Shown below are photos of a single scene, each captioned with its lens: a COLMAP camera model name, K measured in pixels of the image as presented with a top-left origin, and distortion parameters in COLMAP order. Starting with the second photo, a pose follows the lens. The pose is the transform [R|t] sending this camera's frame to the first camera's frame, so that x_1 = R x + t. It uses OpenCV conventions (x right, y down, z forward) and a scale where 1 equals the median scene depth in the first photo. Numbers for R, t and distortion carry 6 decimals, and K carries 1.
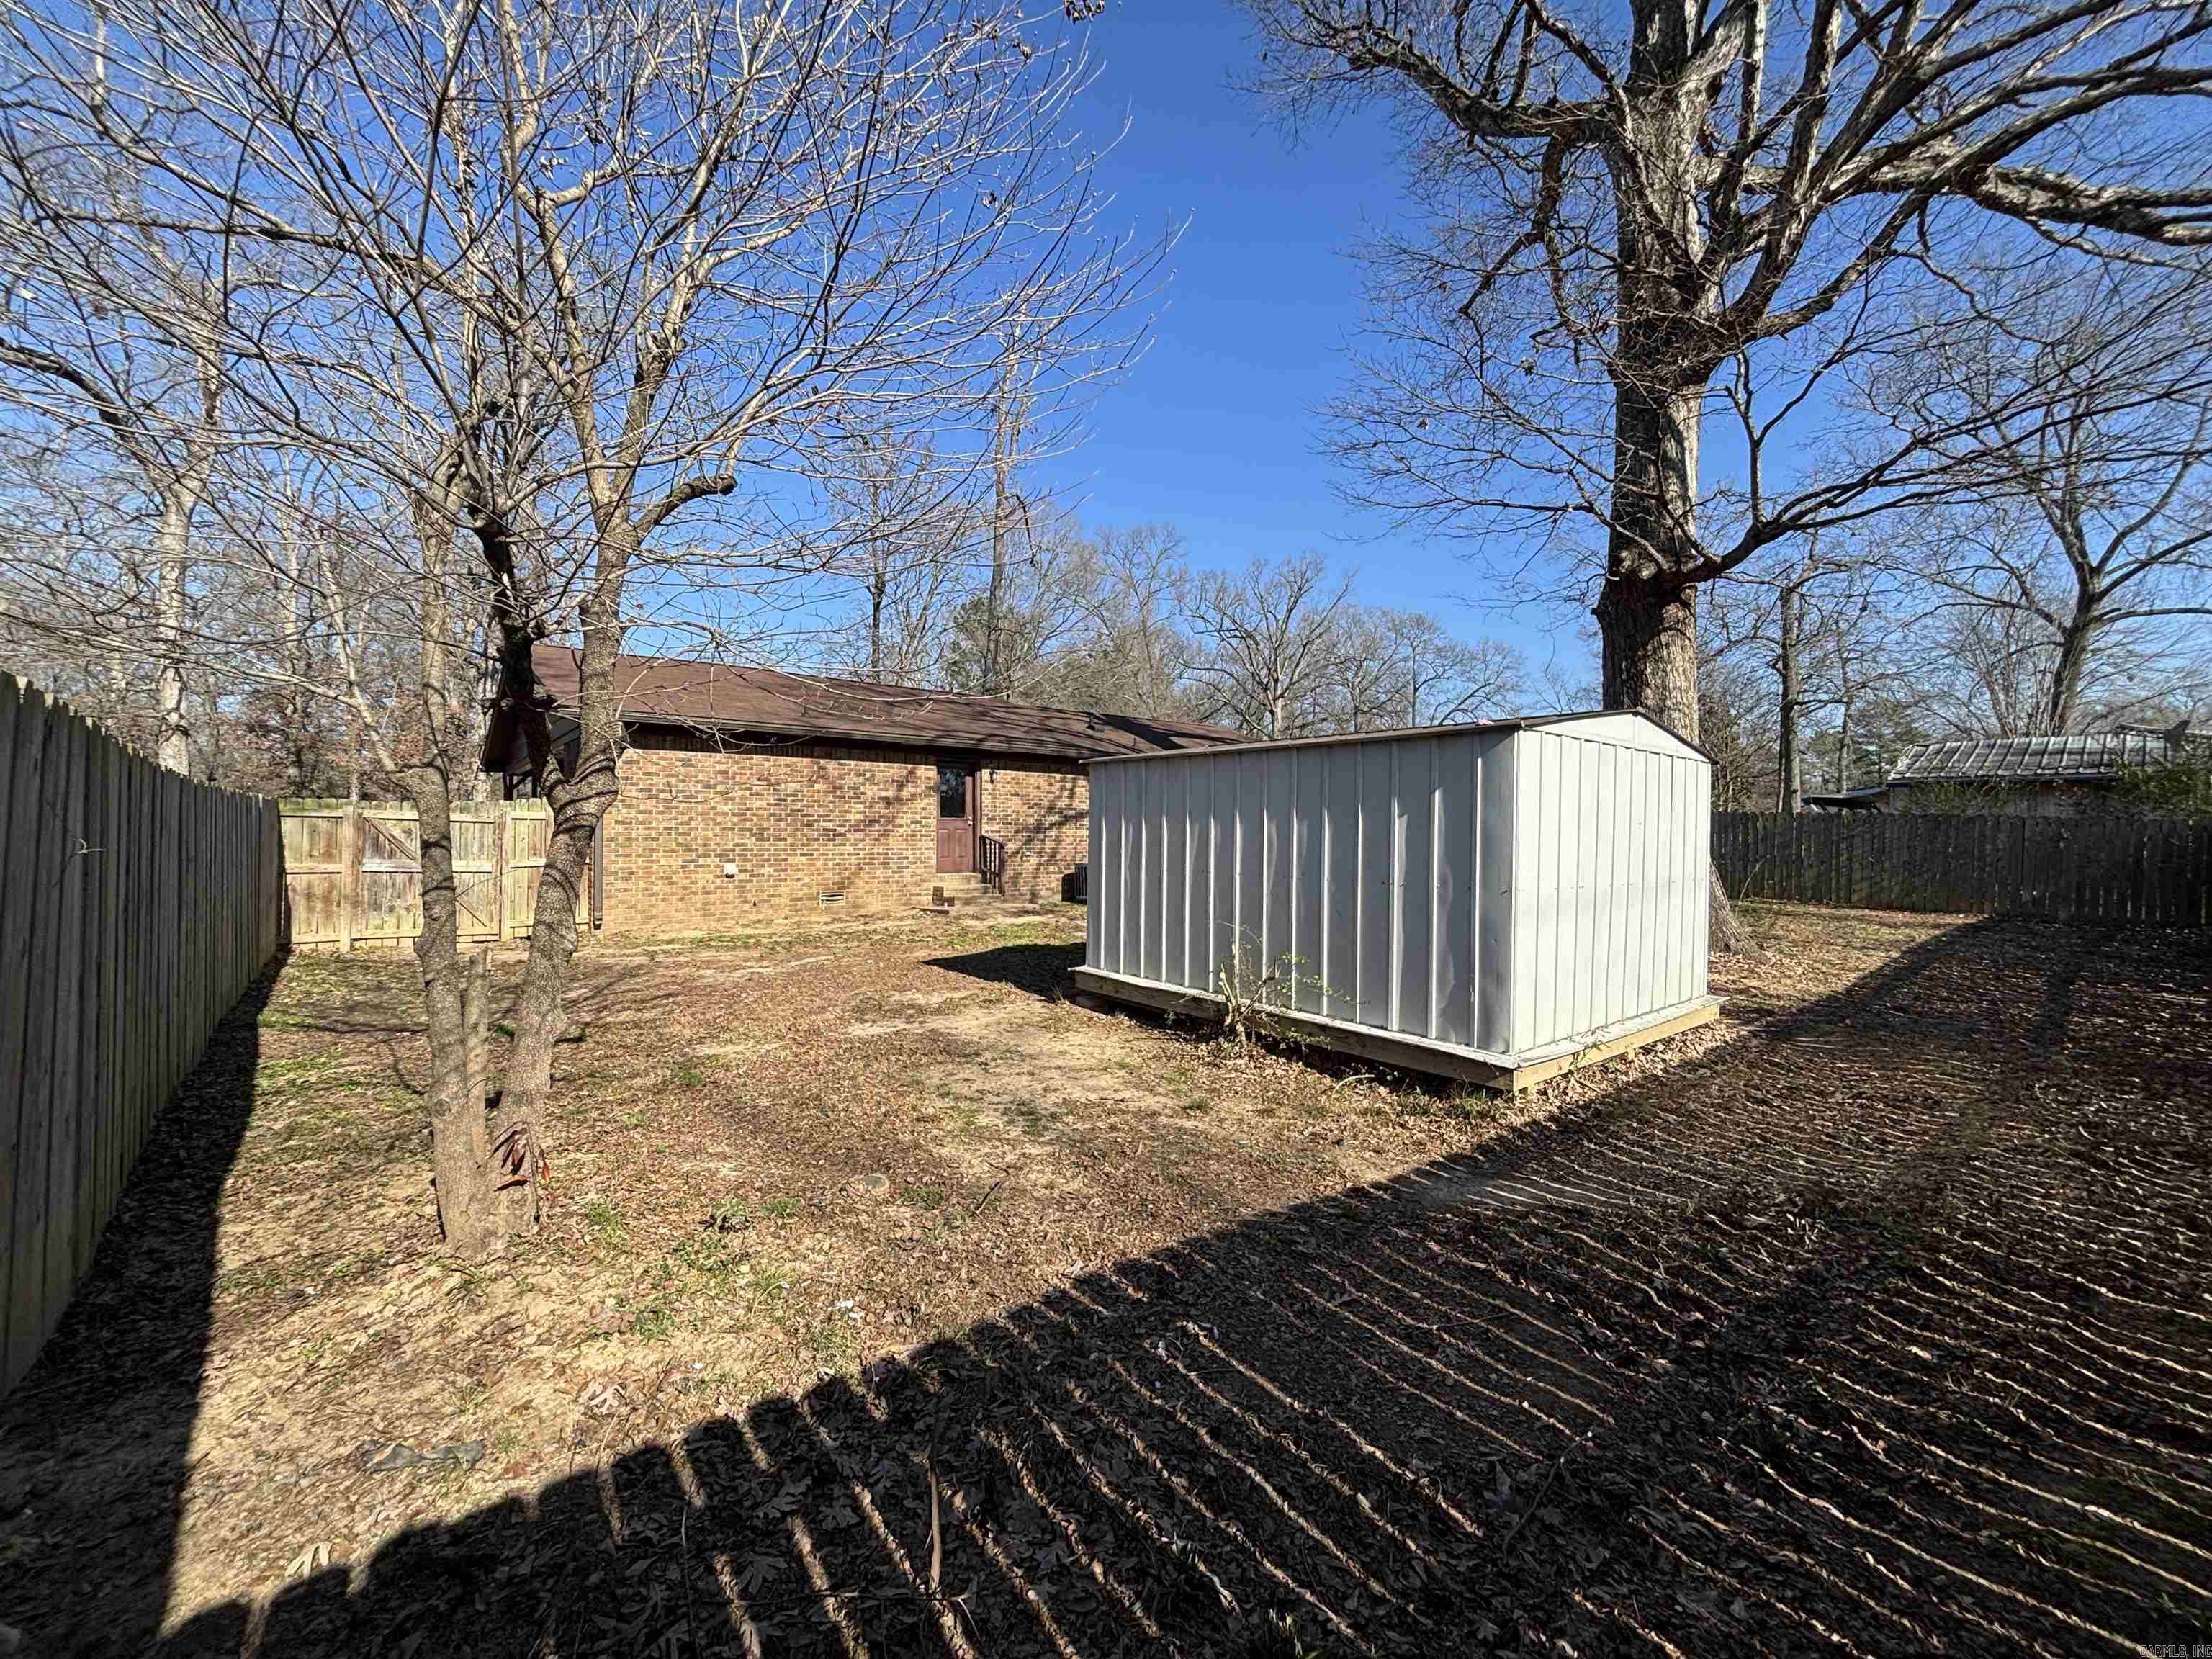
lens RADIAL K [[888.7, 0, 1106.0], [0, 888.7, 829.5], [0, 0, 1]] dist [-0.000050, 0.000685]
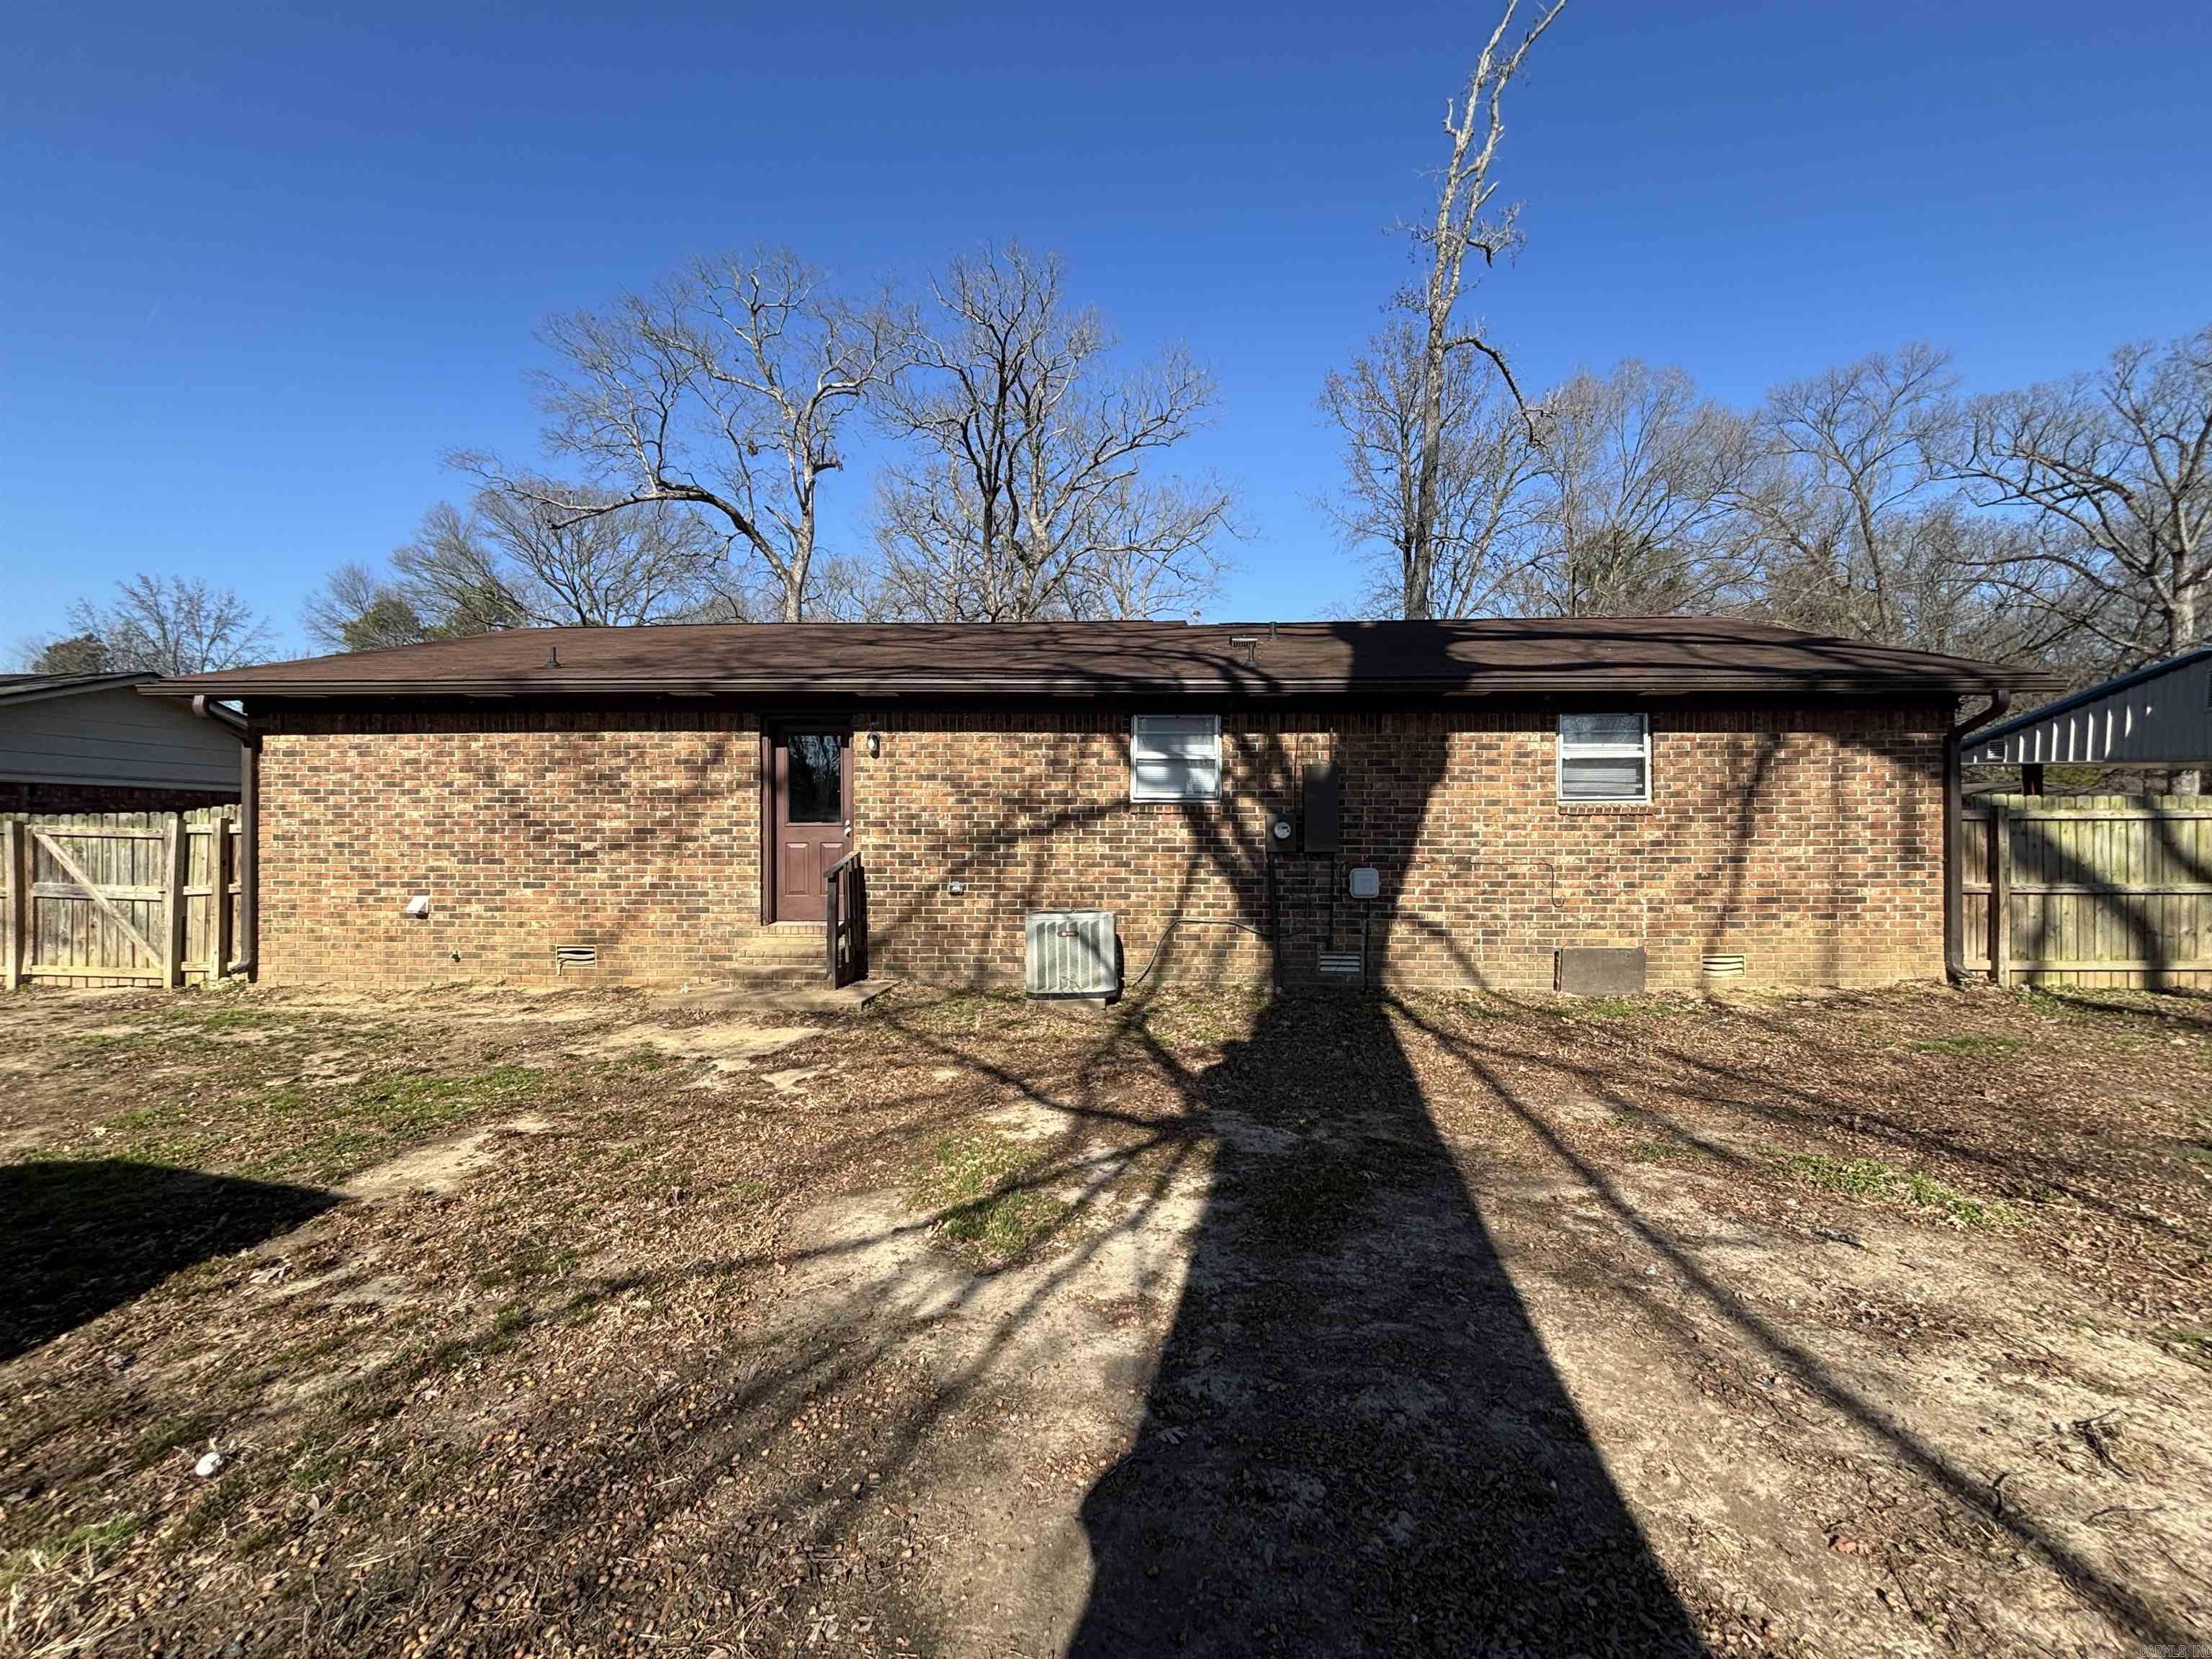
lens RADIAL K [[888.7, 0, 1106.0], [0, 888.7, 829.5], [0, 0, 1]] dist [-0.000050, 0.000685]
pose [[0.741769, -0.003327, -0.670647, 0.355287], [0.006693, 0.999975, 0.002442, -0.009358], [0.670622, -0.006300, 0.741773, 0.734088]]
